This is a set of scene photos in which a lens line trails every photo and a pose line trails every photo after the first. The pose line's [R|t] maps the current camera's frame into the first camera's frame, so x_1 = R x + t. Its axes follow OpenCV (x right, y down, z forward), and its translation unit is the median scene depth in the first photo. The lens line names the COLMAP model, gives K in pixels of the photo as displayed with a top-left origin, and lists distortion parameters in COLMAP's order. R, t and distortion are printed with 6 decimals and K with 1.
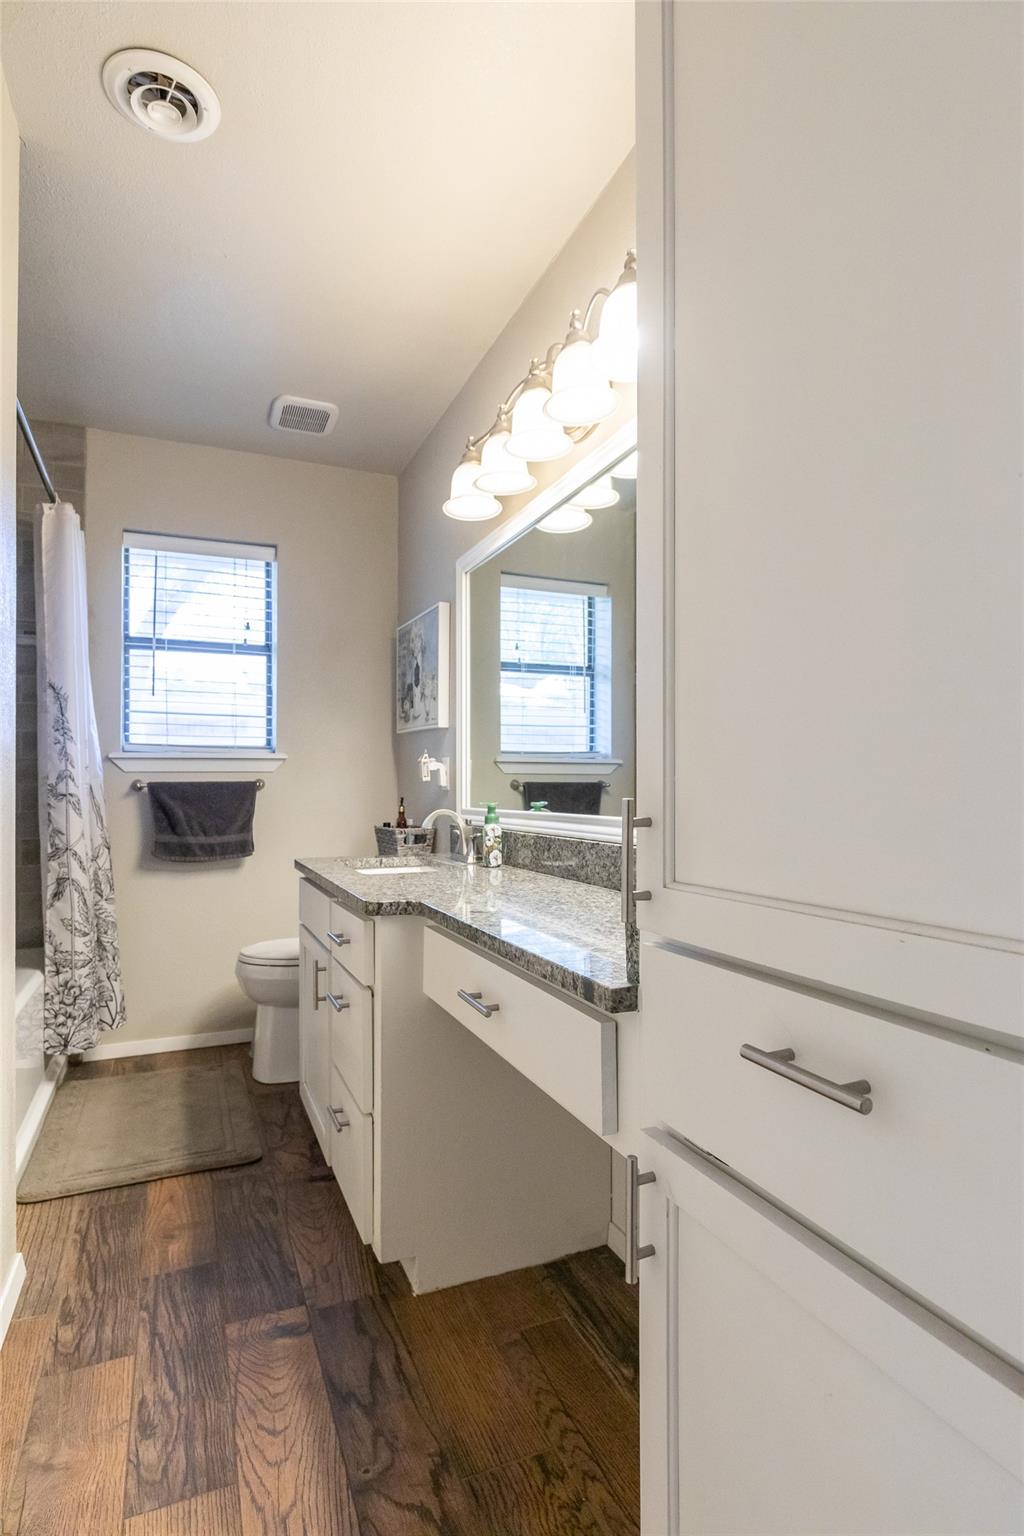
lens RADIAL K [[796.0, 0, 513.7], [0, 796.0, 786.4], [0, 0, 1]] dist [0.045488, 0.000355]
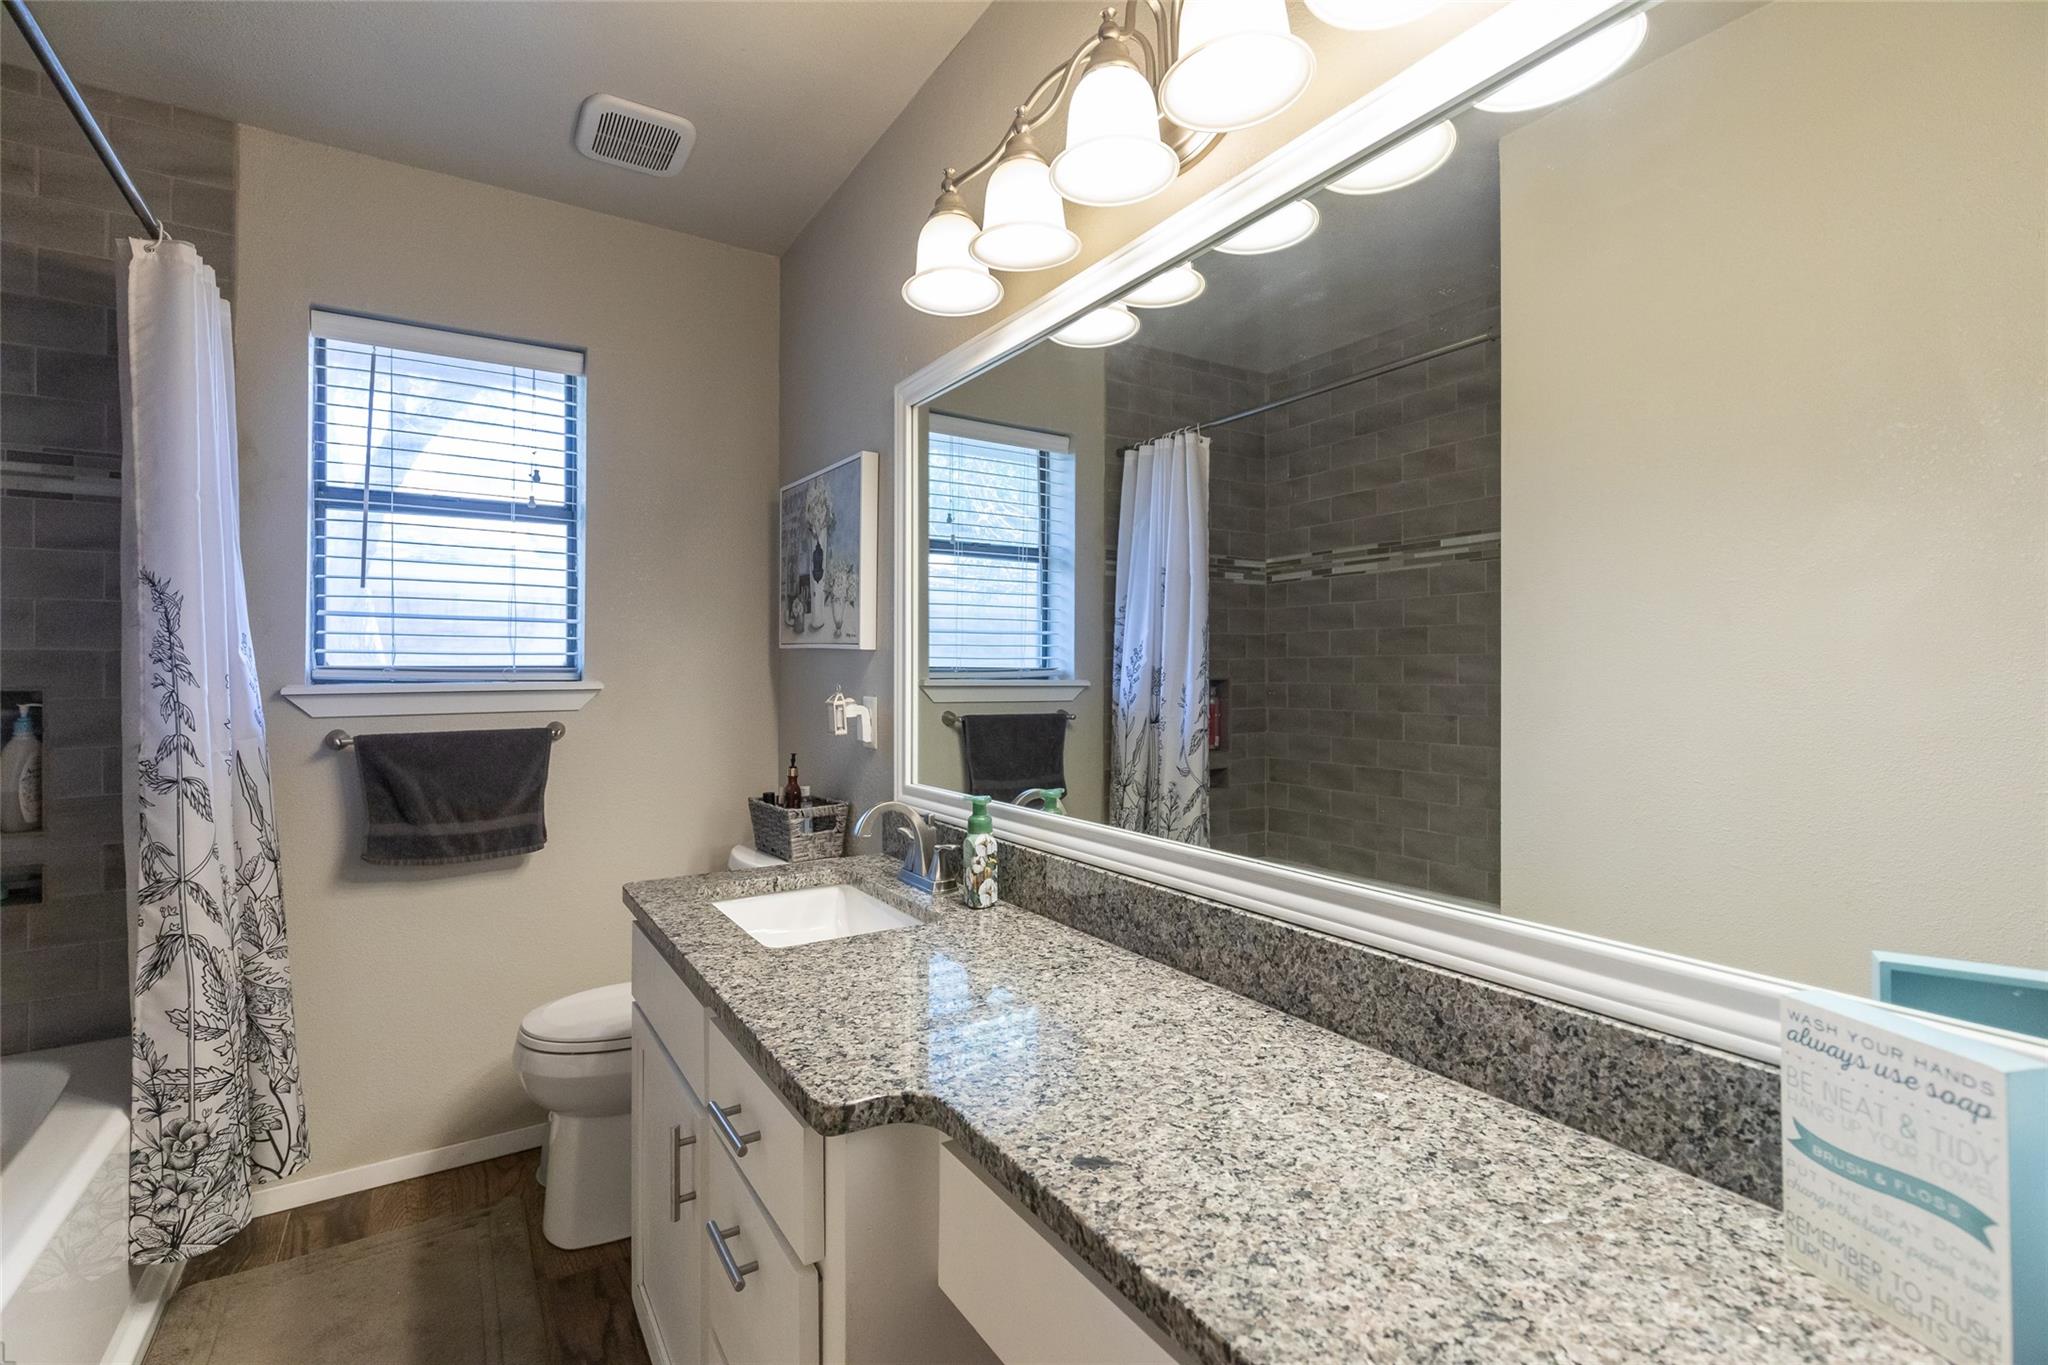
lens RADIAL K [[937.0, 0, 1015.7], [0, 937.0, 679.6], [0, 0, 1]] dist [0.024622, -0.000797]
pose [[0.988311, 0.003868, 0.152402, -0.085446], [-0.005056, 0.999960, 0.007409, -0.056650], [-0.152367, -0.008093, 0.988291, 0.248086]]
